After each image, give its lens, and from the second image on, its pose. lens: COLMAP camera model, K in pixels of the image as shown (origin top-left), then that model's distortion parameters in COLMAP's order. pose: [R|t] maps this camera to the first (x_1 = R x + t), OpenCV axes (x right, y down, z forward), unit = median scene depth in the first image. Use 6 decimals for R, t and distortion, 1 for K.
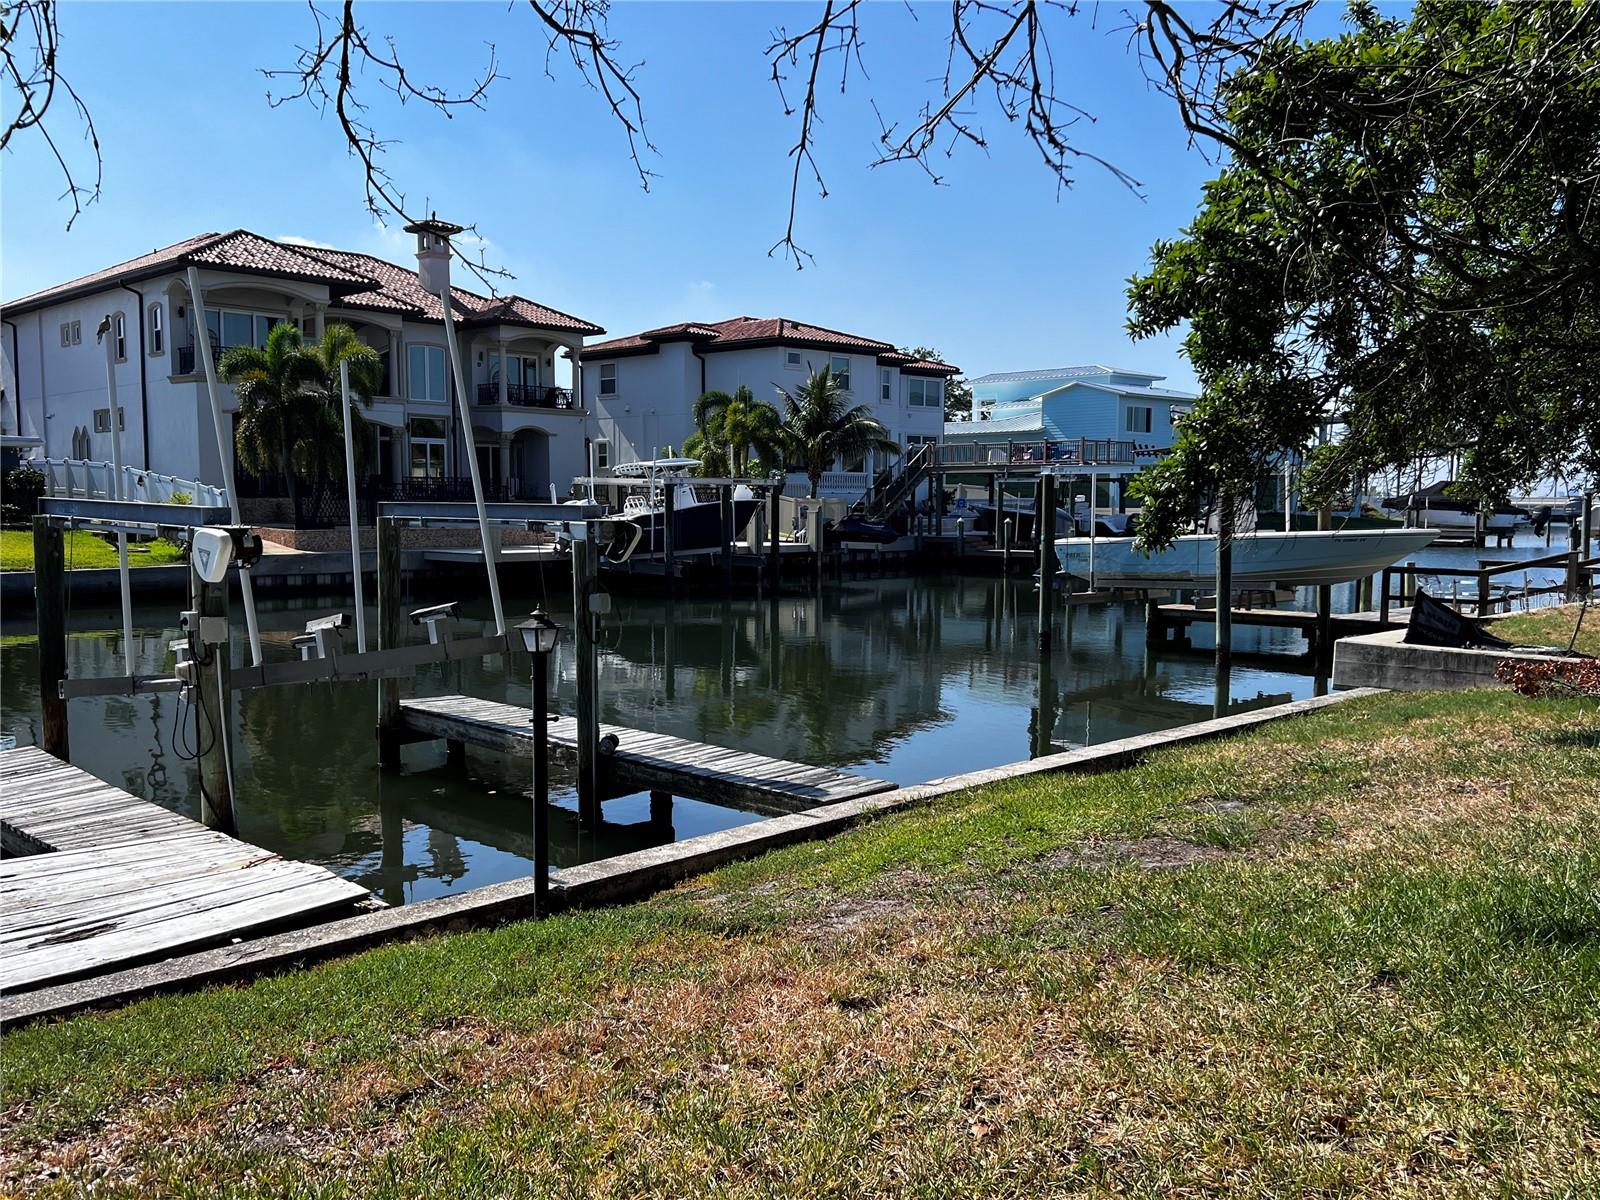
lens RADIAL K [[1427.3, 0, 827.3], [0, 1427.3, 615.2], [0, 0, 1]] dist [0.069397, -0.123302]
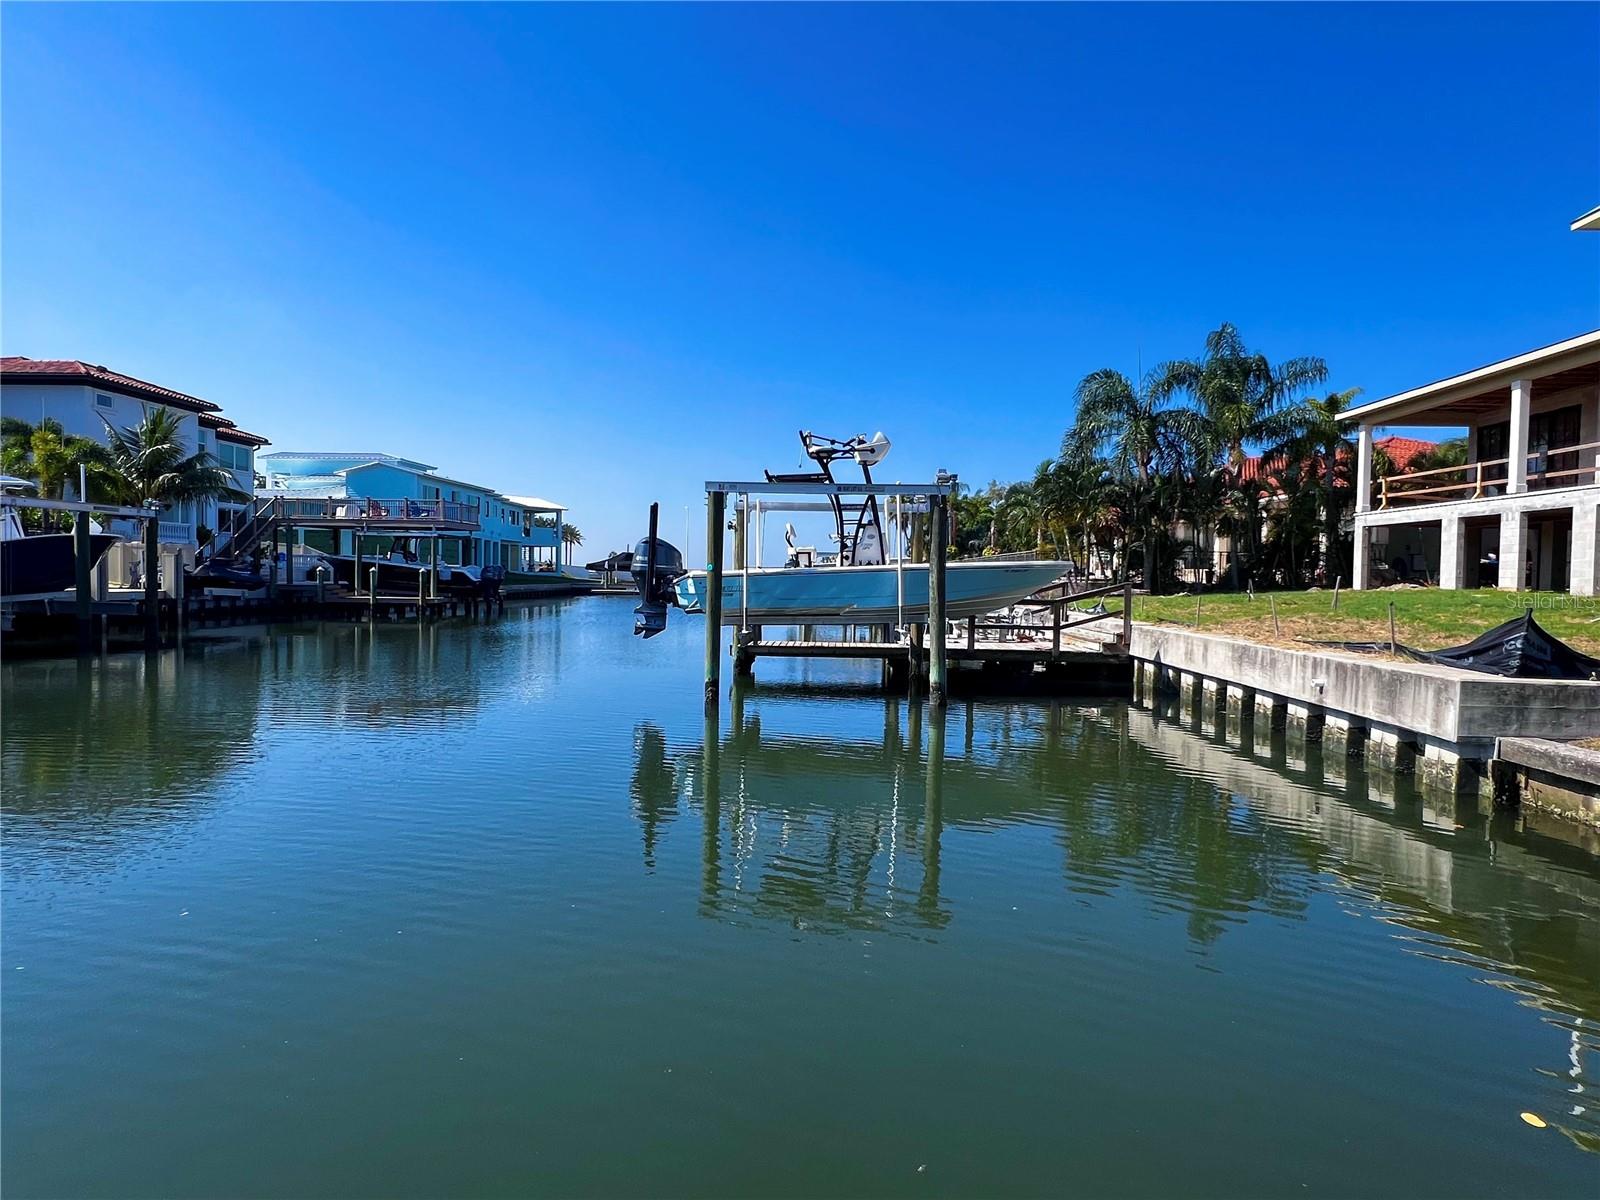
lens RADIAL K [[856.0, 0, 798.3], [0, 856.0, 606.6], [0, 0, 1]] dist [-0.006513, -0.003095]
pose [[0.739753, -0.013962, 0.672734, -0.329846], [0.041199, 0.998849, -0.024573, -0.038042], [-0.671616, 0.045894, 0.739477, 1.344978]]
